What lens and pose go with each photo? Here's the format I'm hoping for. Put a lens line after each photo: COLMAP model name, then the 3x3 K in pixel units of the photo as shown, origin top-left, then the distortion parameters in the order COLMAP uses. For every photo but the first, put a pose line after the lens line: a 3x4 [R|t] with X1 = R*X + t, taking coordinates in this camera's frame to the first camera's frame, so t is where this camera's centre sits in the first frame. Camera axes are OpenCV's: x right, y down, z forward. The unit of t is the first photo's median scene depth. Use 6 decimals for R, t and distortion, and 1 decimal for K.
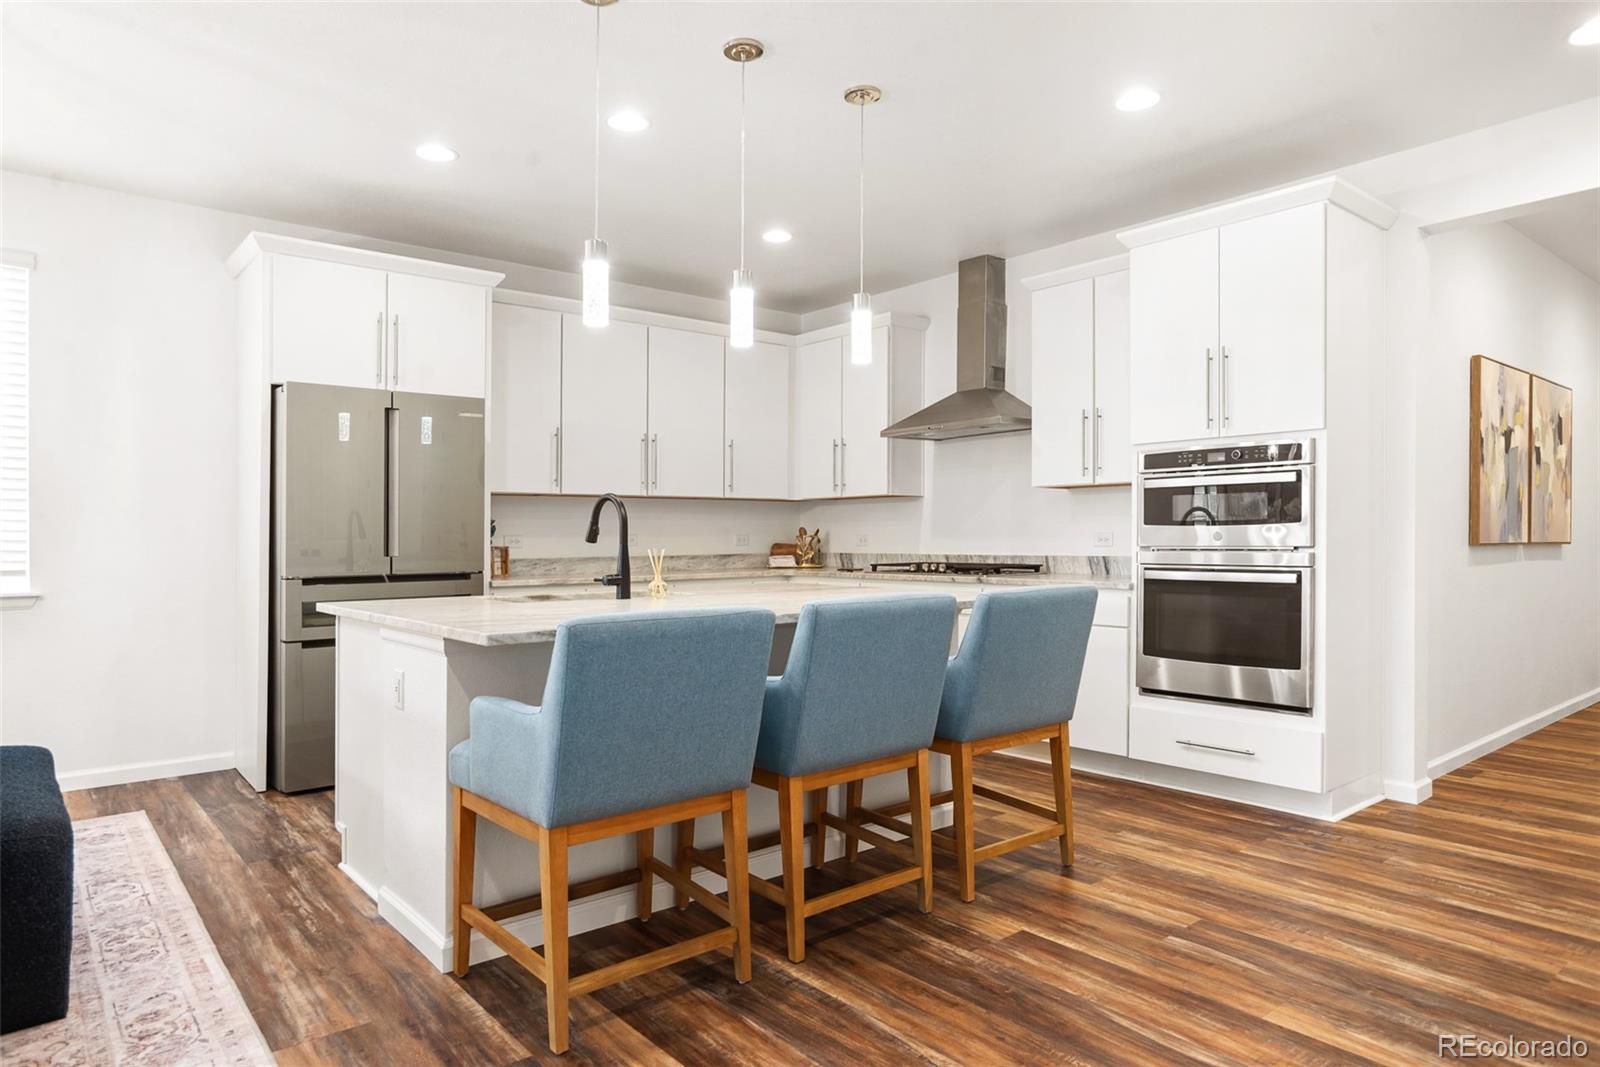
lens RADIAL K [[985.0, 0, 797.0], [0, 985.0, 526.0], [0, 0, 1]] dist [-0.037236, 0.035505]
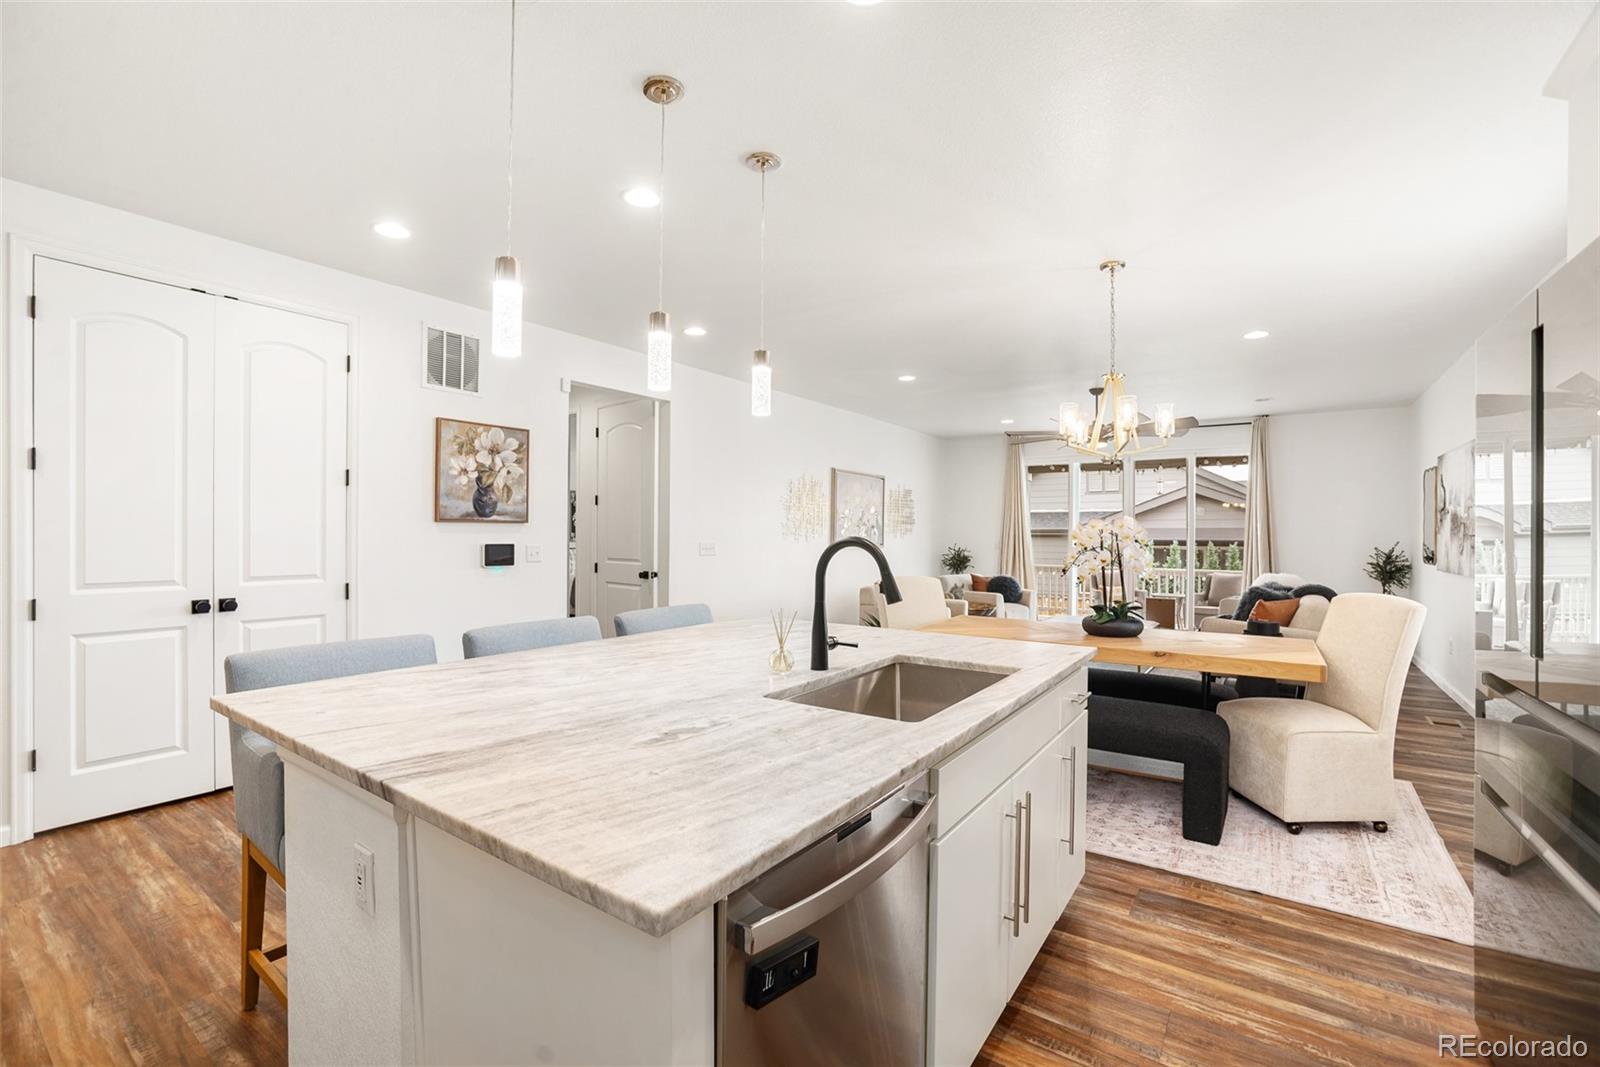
lens RADIAL K [[702.6, 0, 790.2], [0, 702.6, 536.5], [0, 0, 1]] dist [-0.060719, 0.025089]
pose [[-0.966042, 0.002236, -0.258376, -0.005380], [0.003525, 0.999984, -0.004528, -0.028954], [0.258362, -0.005286, -0.966034, 1.391663]]
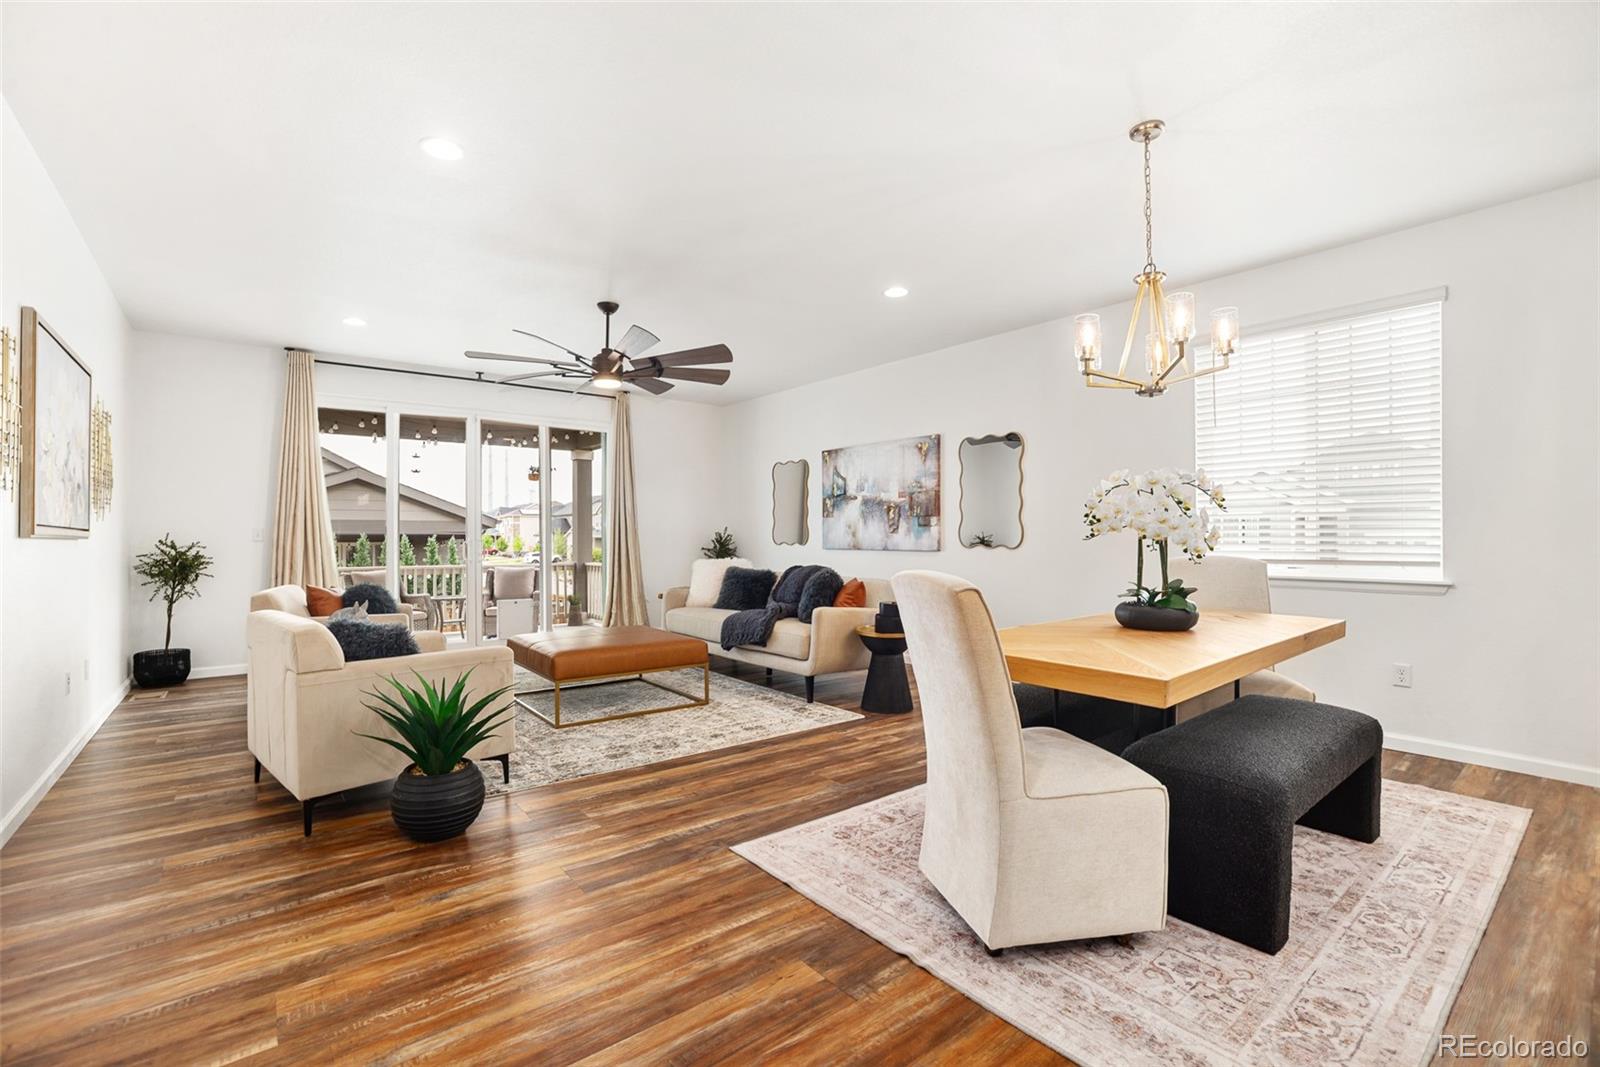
lens RADIAL K [[706.7, 0, 792.6], [0, 706.7, 535.2], [0, 0, 1]] dist [-0.060623, 0.023669]
pose [[-0.016190, 0.004540, -0.999859, 0.031694], [0.011969, 0.999919, 0.004346, 0.000628], [0.999797, -0.011897, -0.016243, 0.265441]]
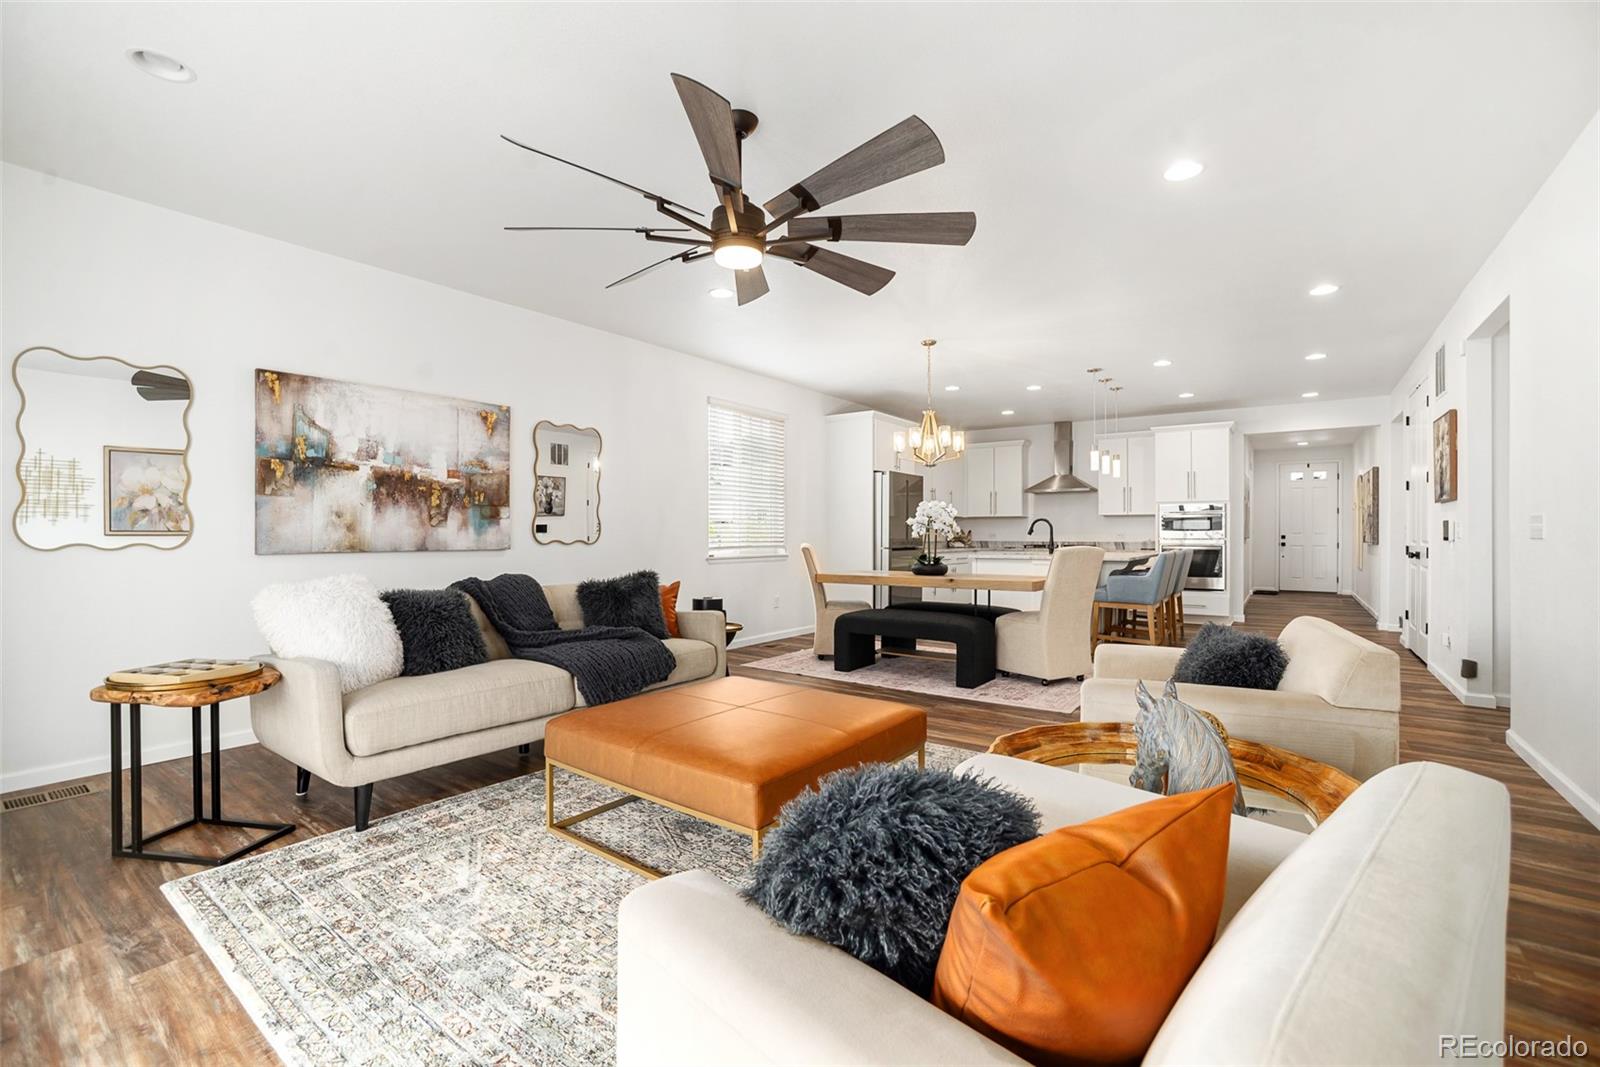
lens RADIAL K [[693.3, 0, 793.5], [0, 693.3, 535.1], [0, 0, 1]] dist [-0.059364, 0.022031]
pose [[0.969368, 0.006700, 0.245521, -1.296824], [-0.009800, 0.999887, 0.011408, 0.000856], [-0.245417, -0.013464, 0.969324, -0.739690]]
